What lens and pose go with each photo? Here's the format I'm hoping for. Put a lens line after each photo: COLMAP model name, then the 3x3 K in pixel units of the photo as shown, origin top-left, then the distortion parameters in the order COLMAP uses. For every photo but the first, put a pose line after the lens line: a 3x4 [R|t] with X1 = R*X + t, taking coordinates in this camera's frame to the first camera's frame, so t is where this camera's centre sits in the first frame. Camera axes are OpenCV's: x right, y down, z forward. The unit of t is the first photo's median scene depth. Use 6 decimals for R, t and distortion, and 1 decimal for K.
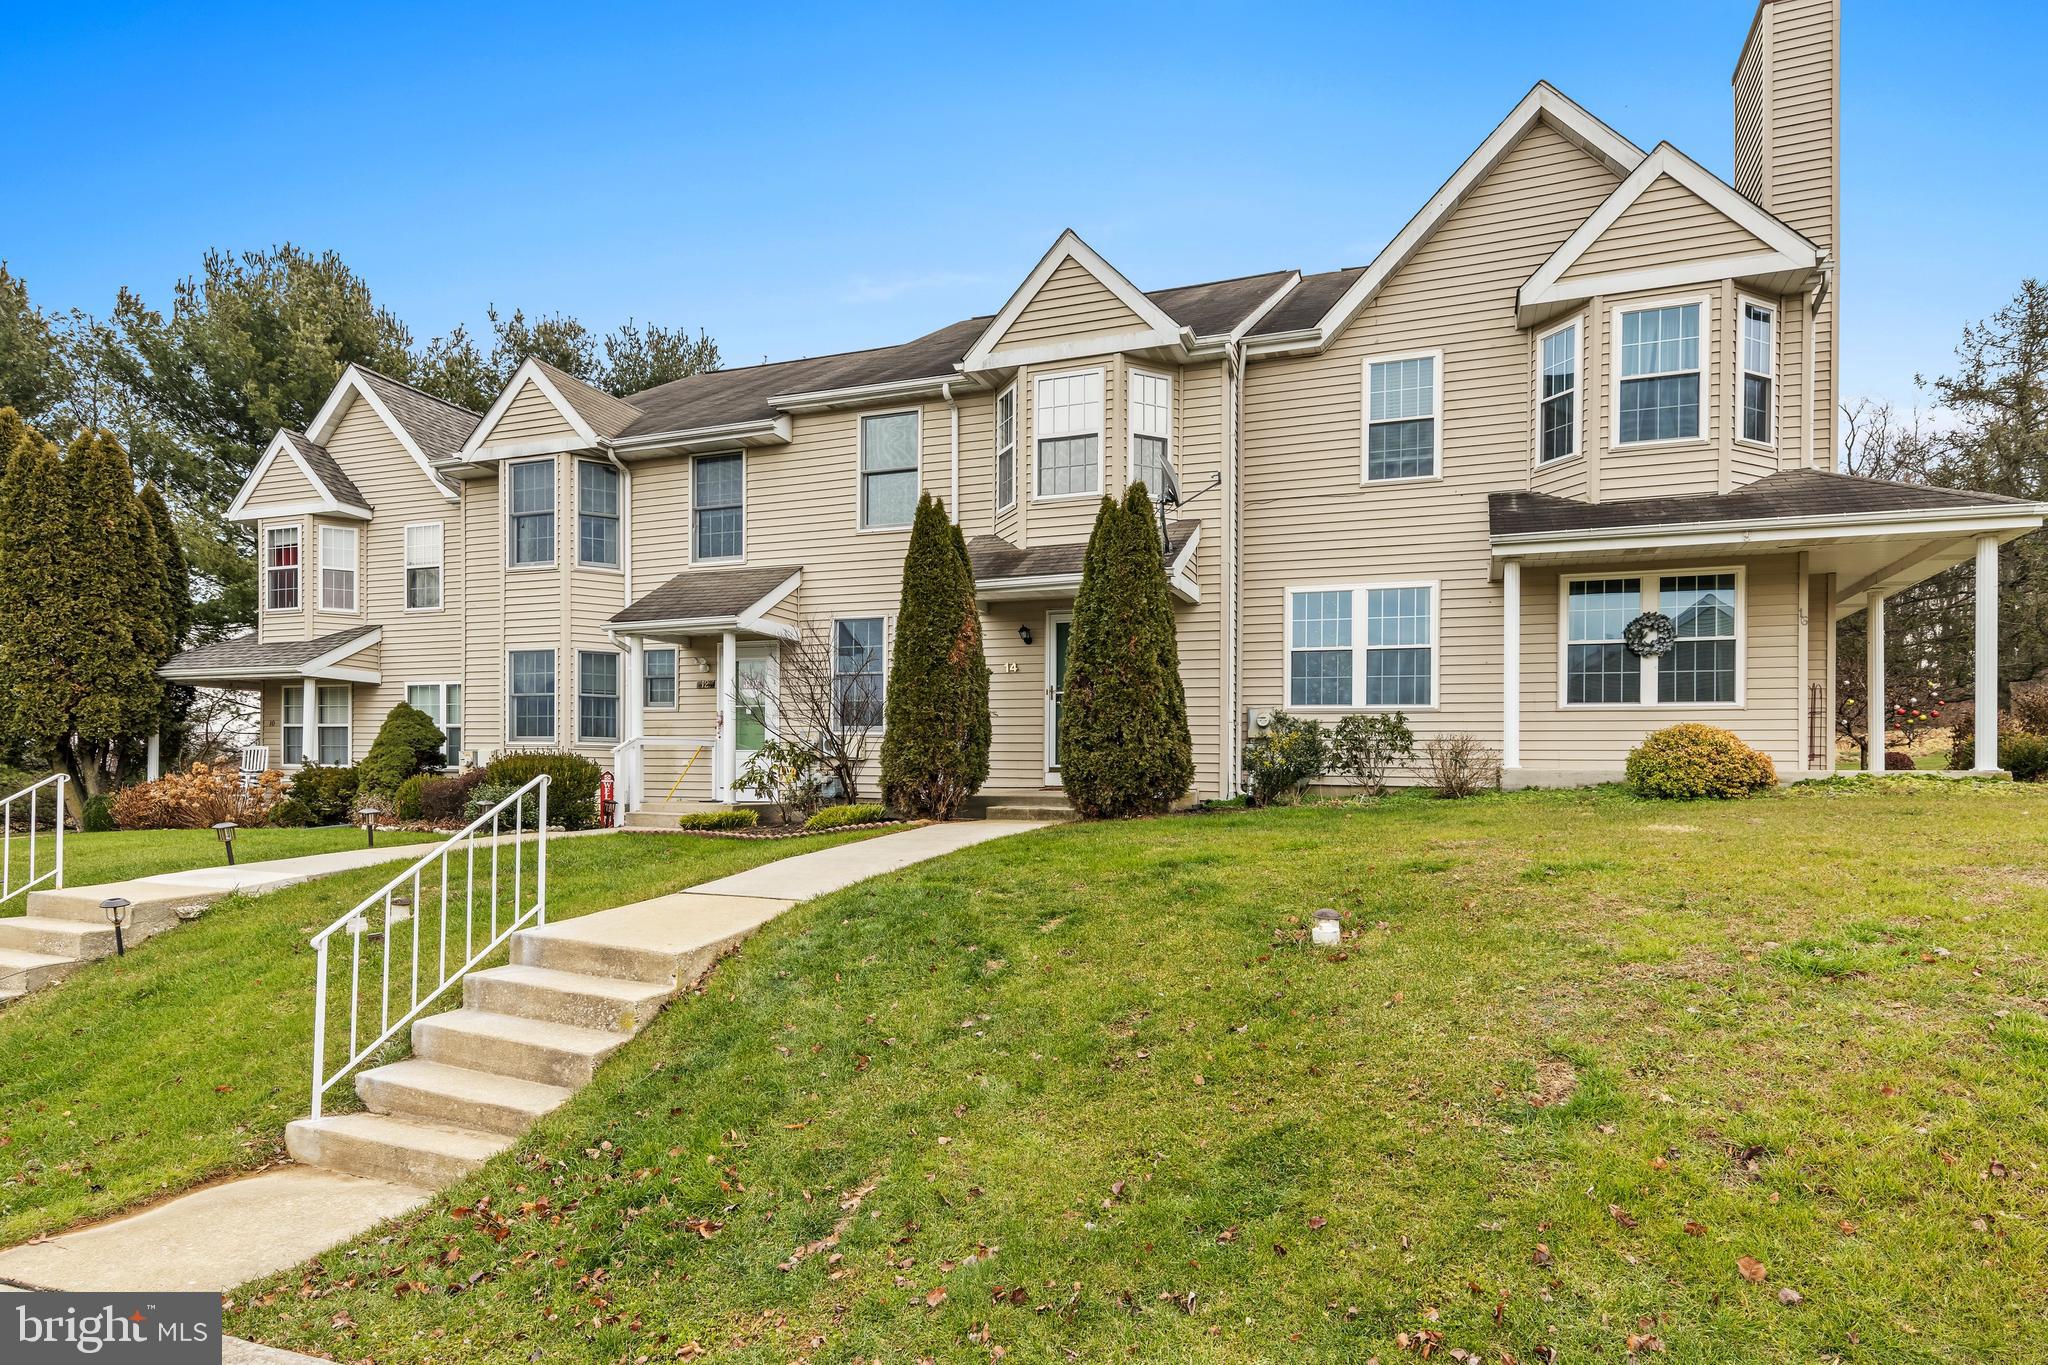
lens RADIAL K [[1088.1, 0, 1024.0], [0, 1088.1, 754.2], [0, 0, 1]] dist [0.004456, 0.000788]
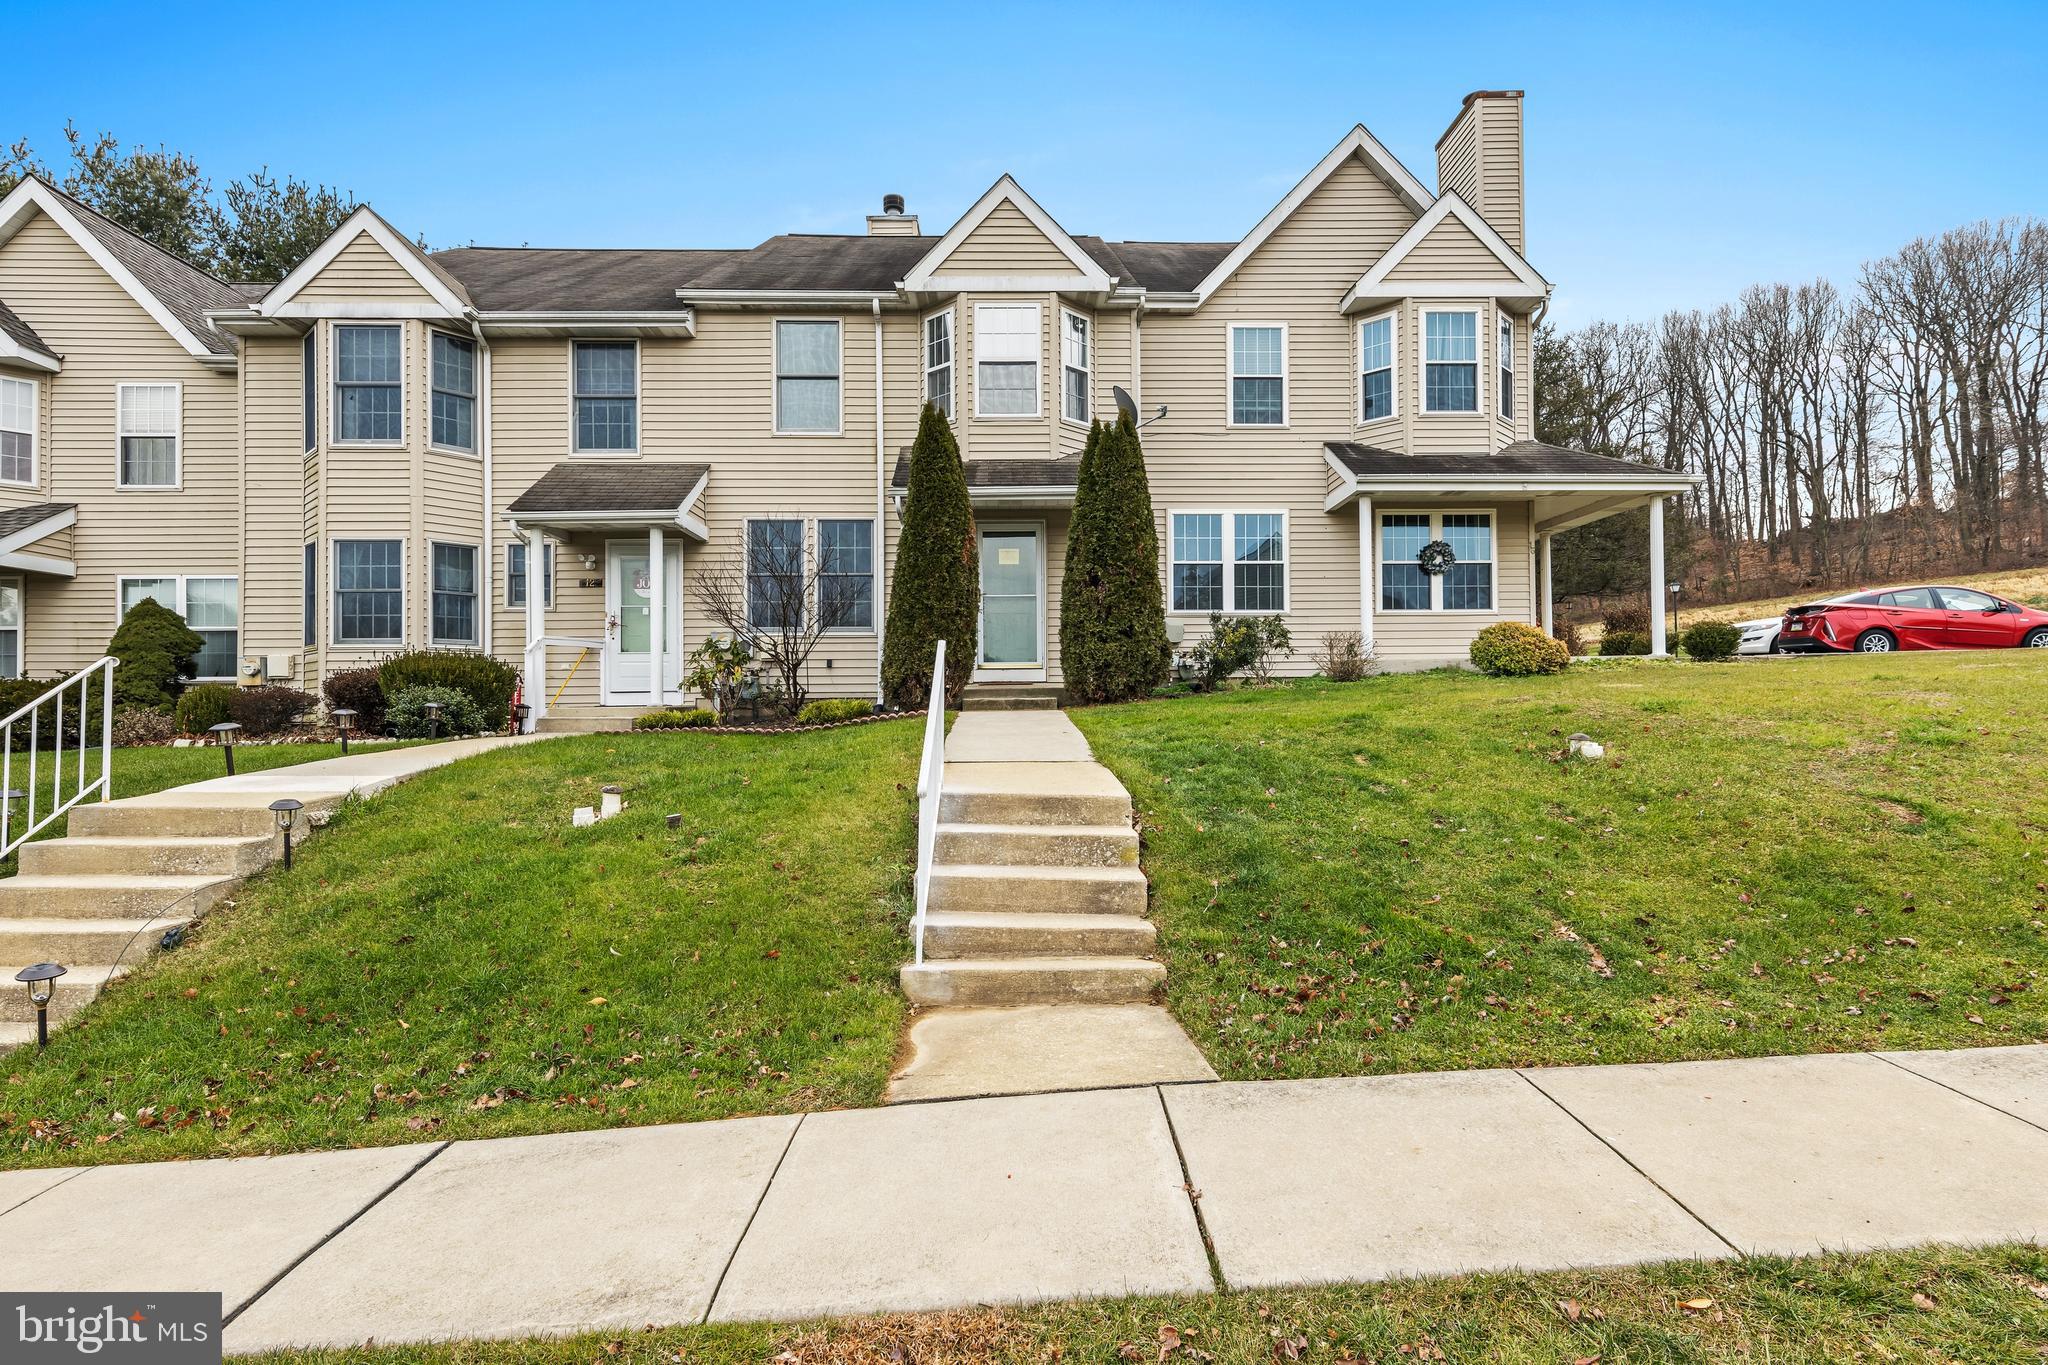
lens RADIAL K [[1051.7, 0, 1022.8], [0, 1051.7, 661.8], [0, 0, 1]] dist [0.004649, -0.000039]
pose [[0.923061, -0.006221, 0.384604, -0.349664], [0.012356, 0.999833, -0.013483, 0.024796], [-0.384456, 0.017198, 0.922983, 0.019796]]
